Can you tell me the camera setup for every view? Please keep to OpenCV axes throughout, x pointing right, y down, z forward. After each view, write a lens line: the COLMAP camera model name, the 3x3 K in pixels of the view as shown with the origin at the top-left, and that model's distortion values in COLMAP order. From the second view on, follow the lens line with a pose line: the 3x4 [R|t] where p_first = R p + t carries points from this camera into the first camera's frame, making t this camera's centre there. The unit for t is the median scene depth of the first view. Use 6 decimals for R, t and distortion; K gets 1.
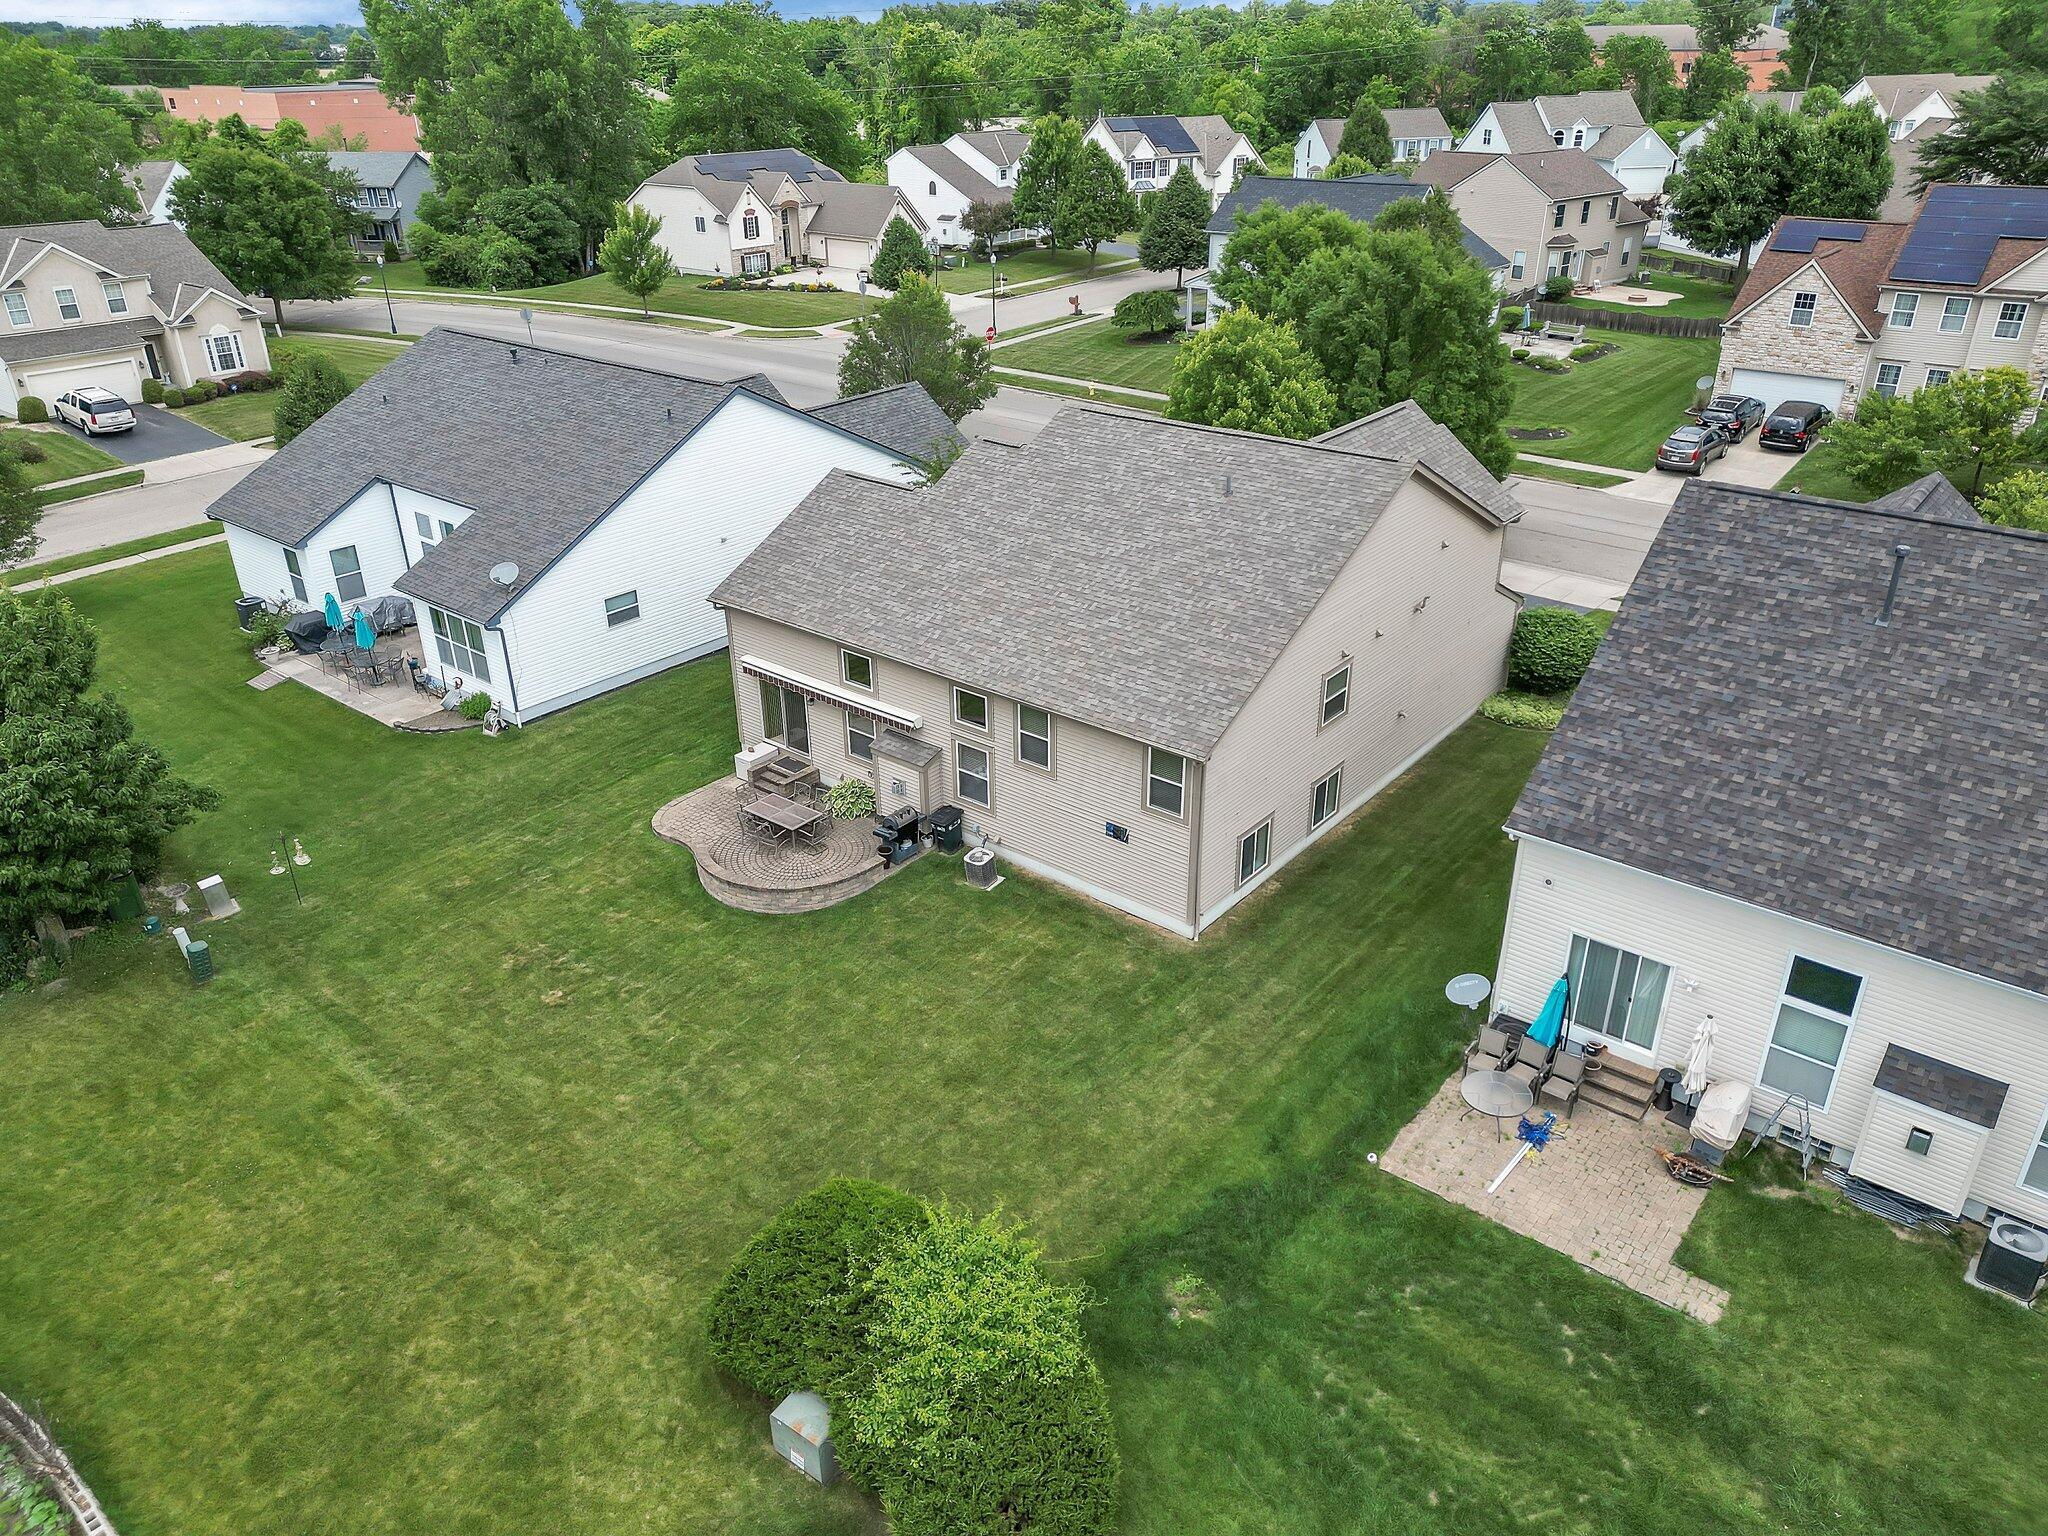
lens RADIAL K [[1426.2, 0, 1030.6], [0, 1426.2, 765.5], [0, 0, 1]] dist [0.068214, -0.064575]
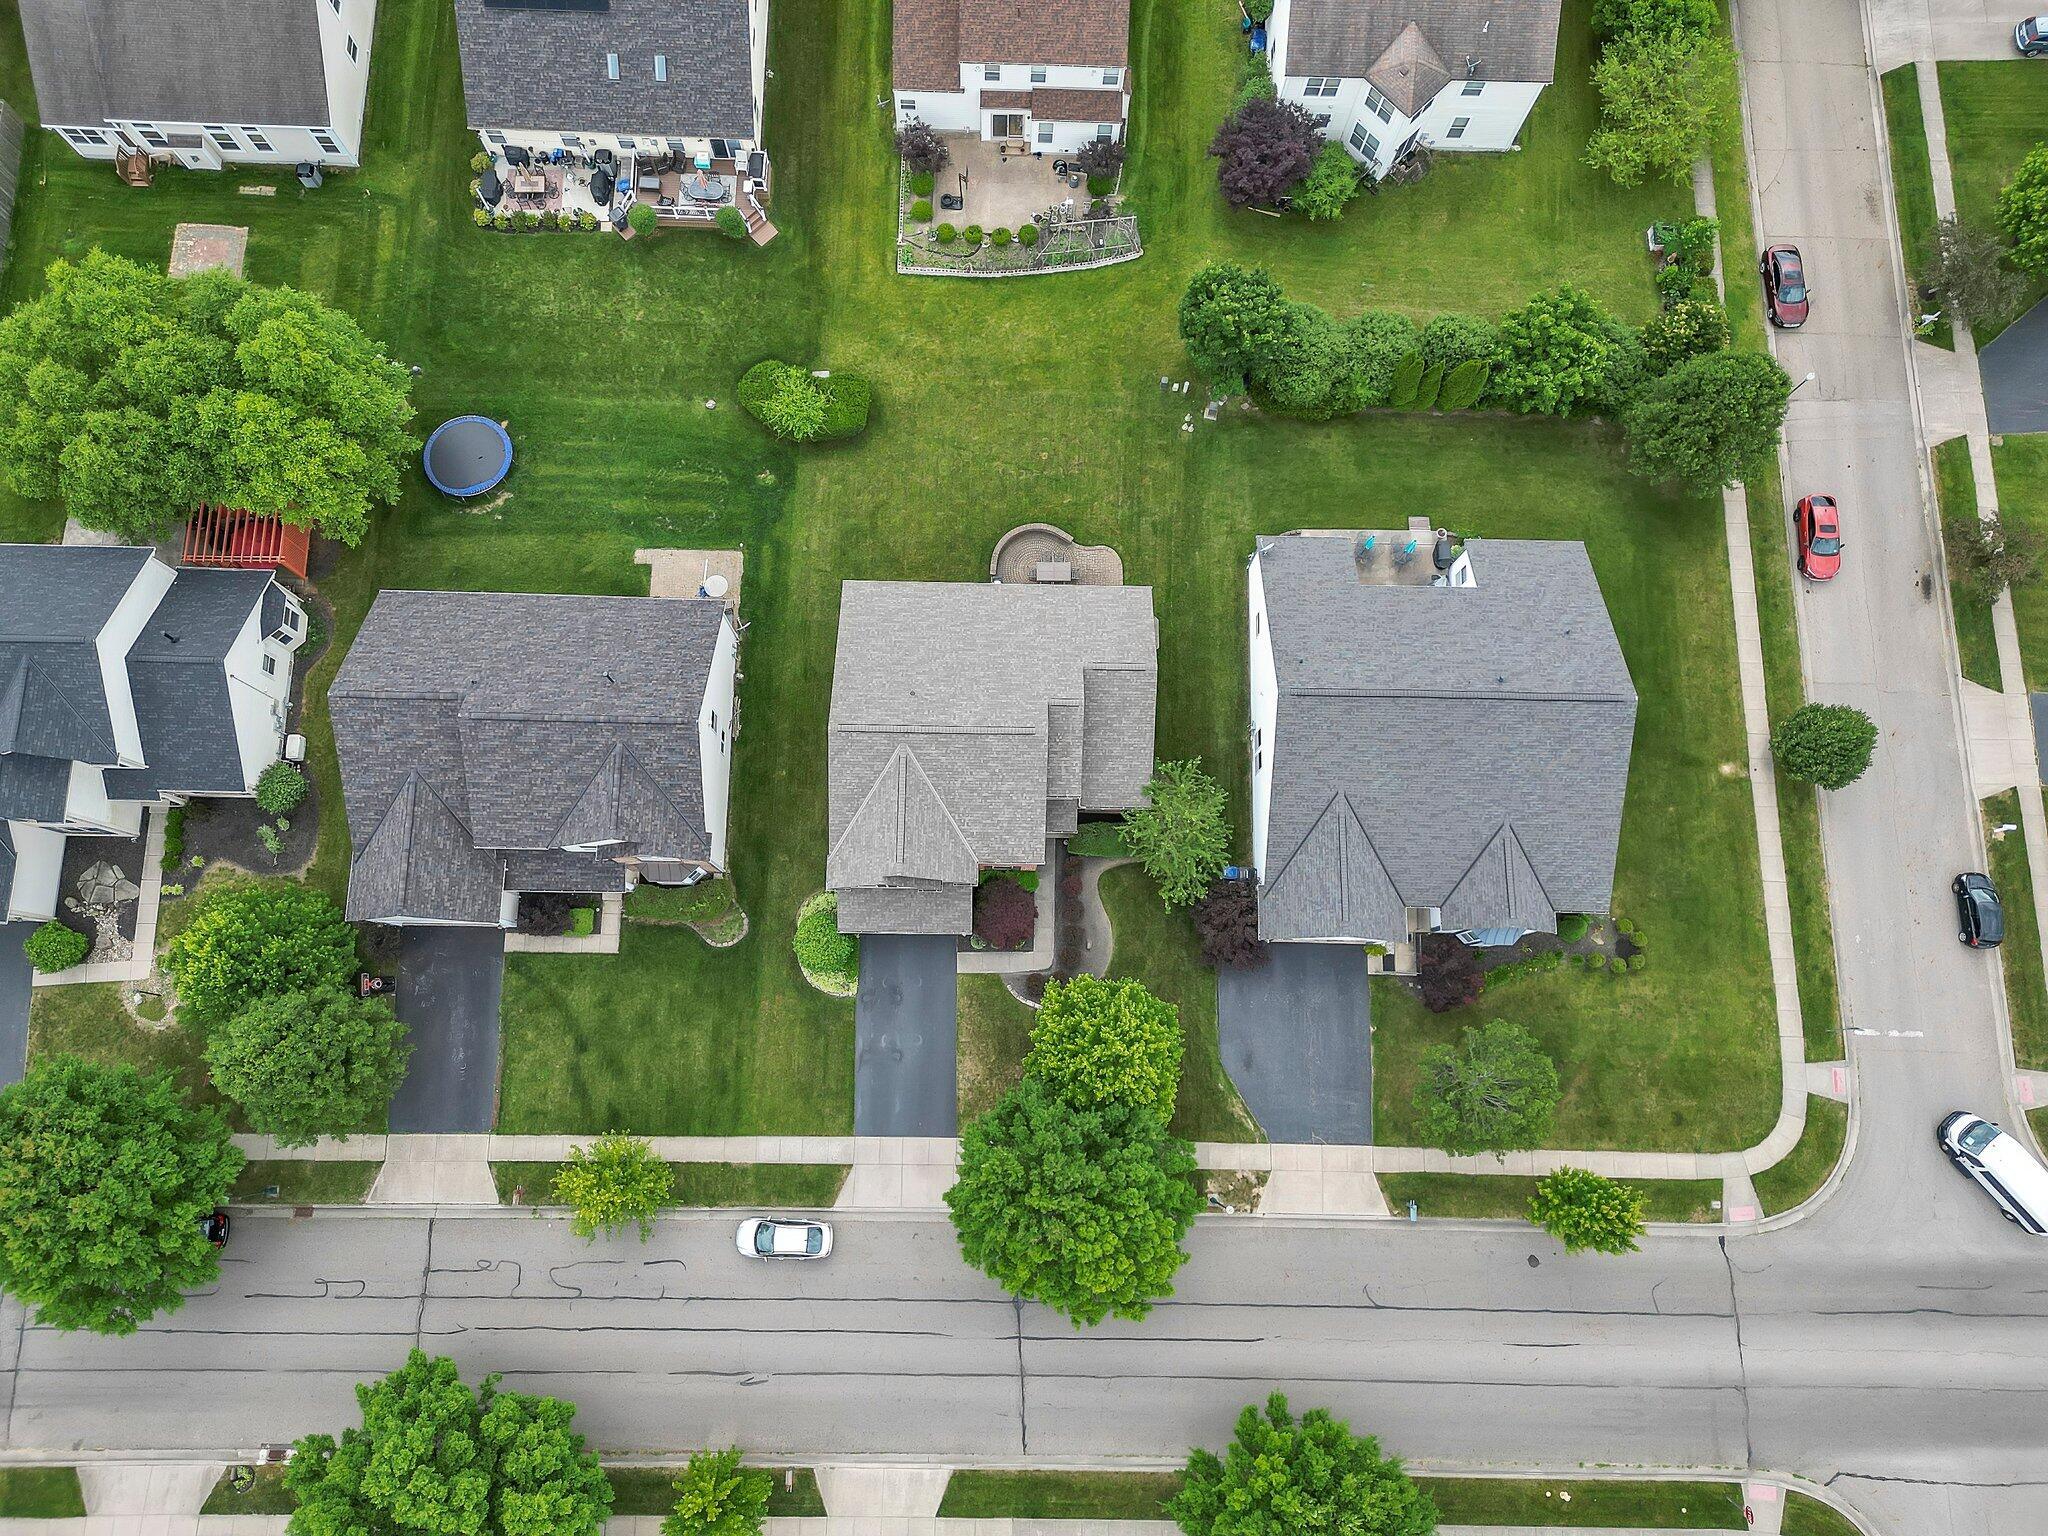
lens RADIAL K [[1426.2, 0, 1030.6], [0, 1426.2, 765.5], [0, 0, 1]] dist [0.068214, -0.064575]
pose [[-0.779976, 0.608293, -0.147026, 0.371075], [-0.303114, -0.161671, 0.939140, -2.146708], [0.547503, 0.777073, 0.310482, 0.571639]]
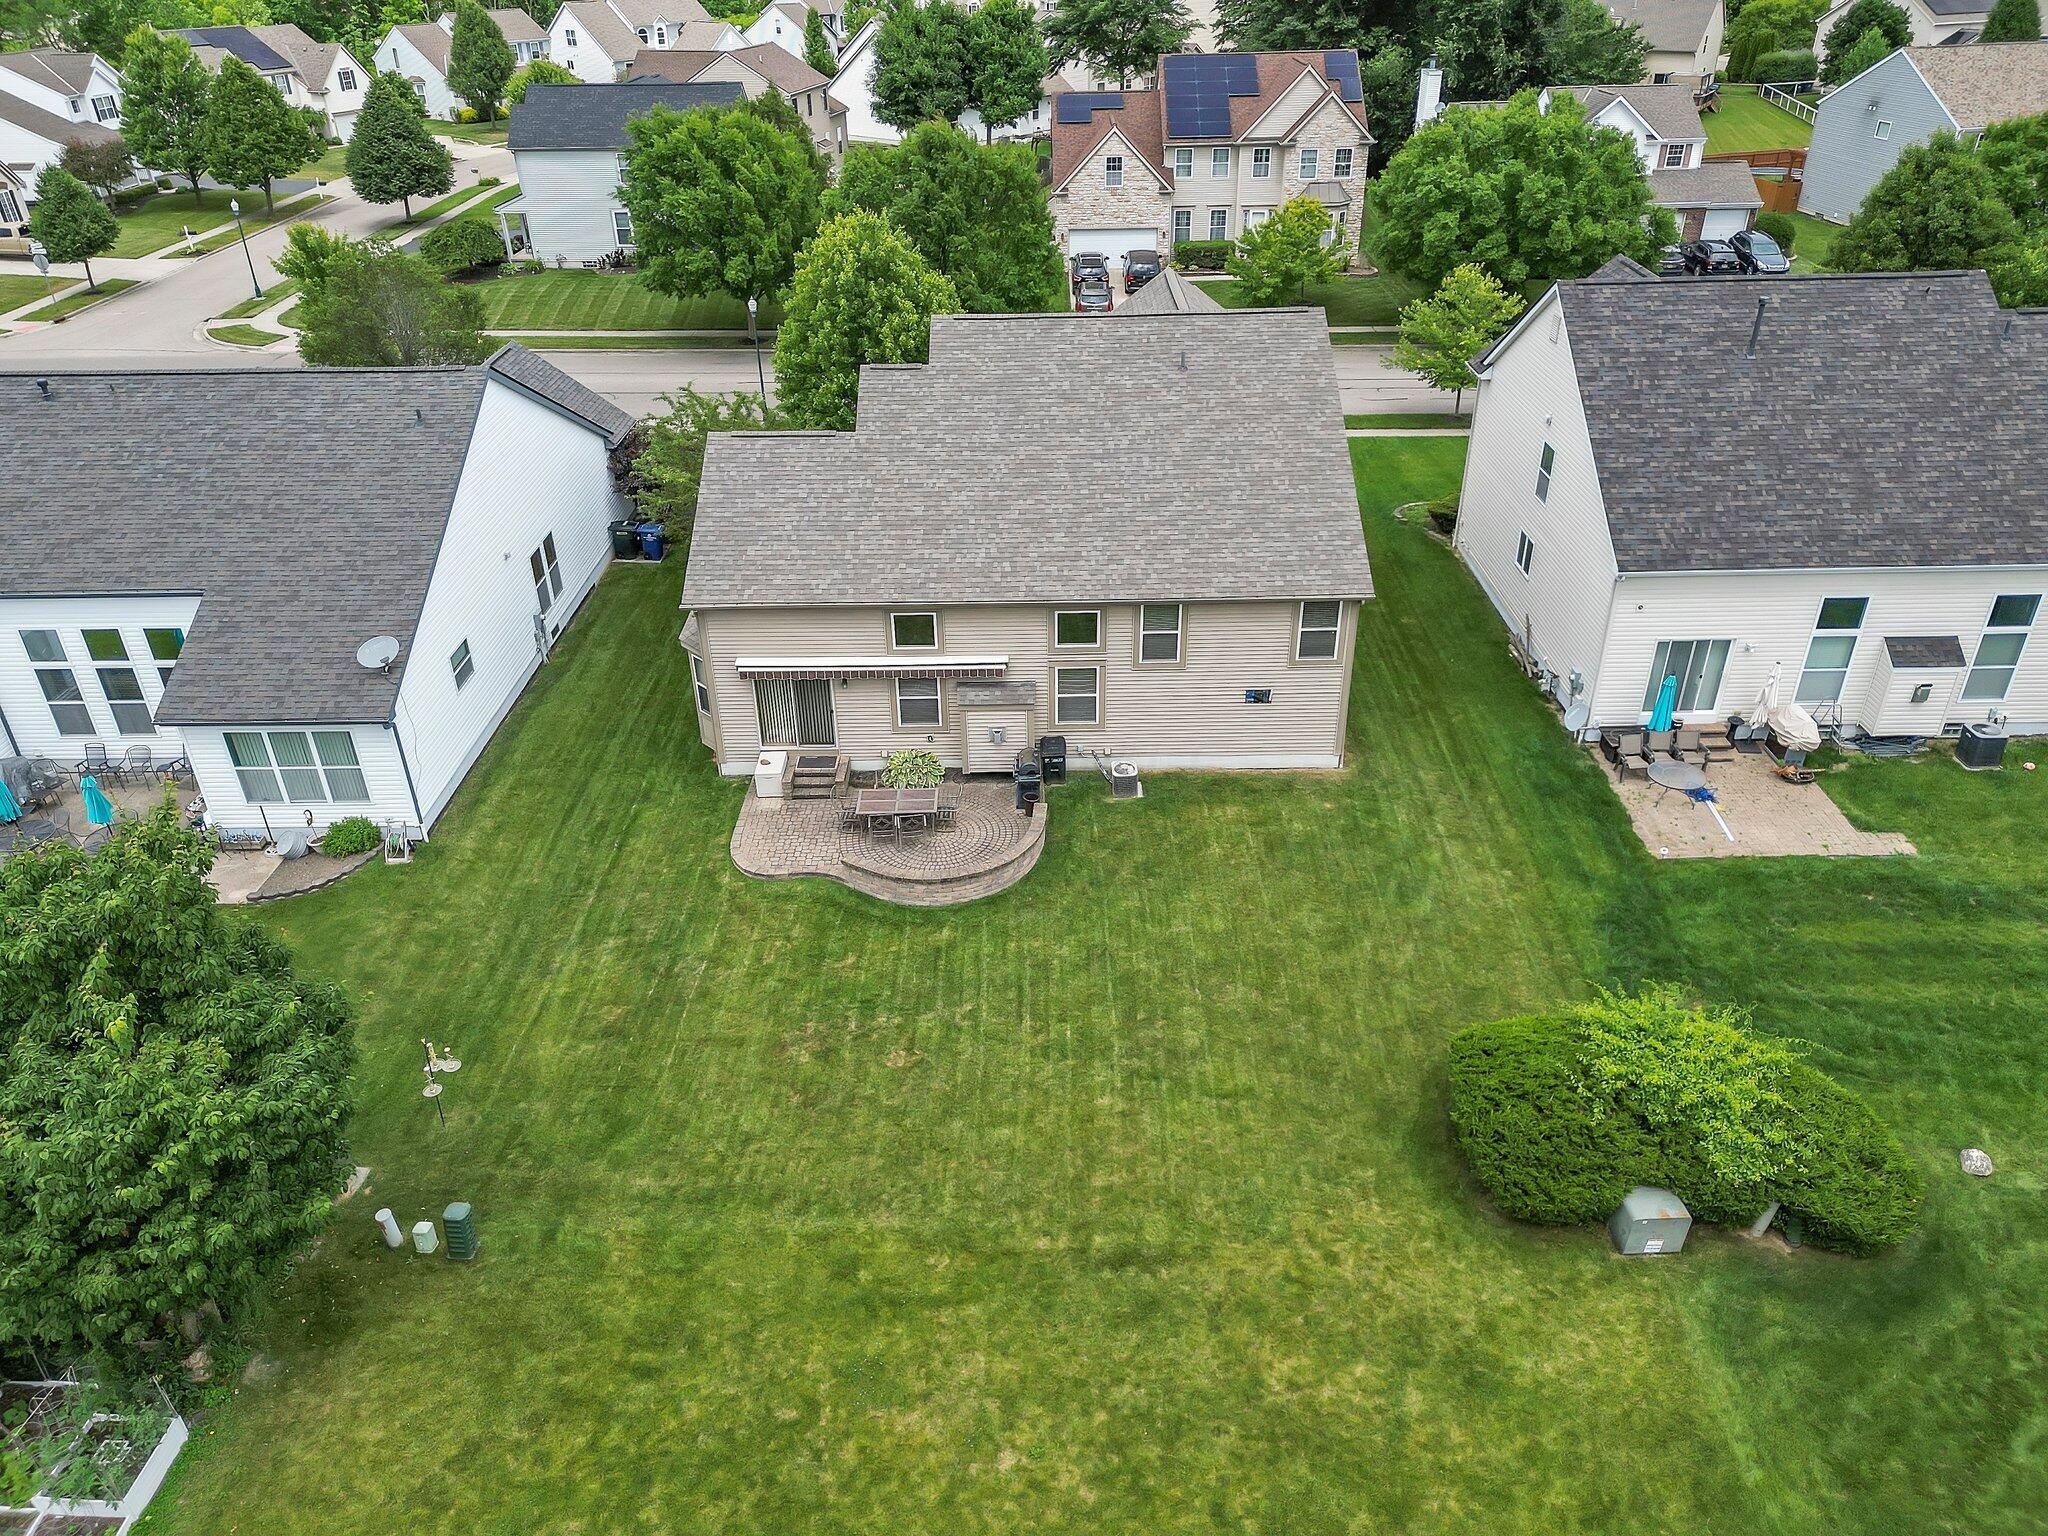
lens RADIAL K [[1426.2, 0, 1030.6], [0, 1426.2, 765.5], [0, 0, 1]] dist [0.068214, -0.064575]
pose [[0.775197, -0.322271, 0.543334, -0.628283], [0.292556, 0.945439, 0.143371, -0.100328], [-0.559894, 0.047815, 0.827184, 0.210383]]
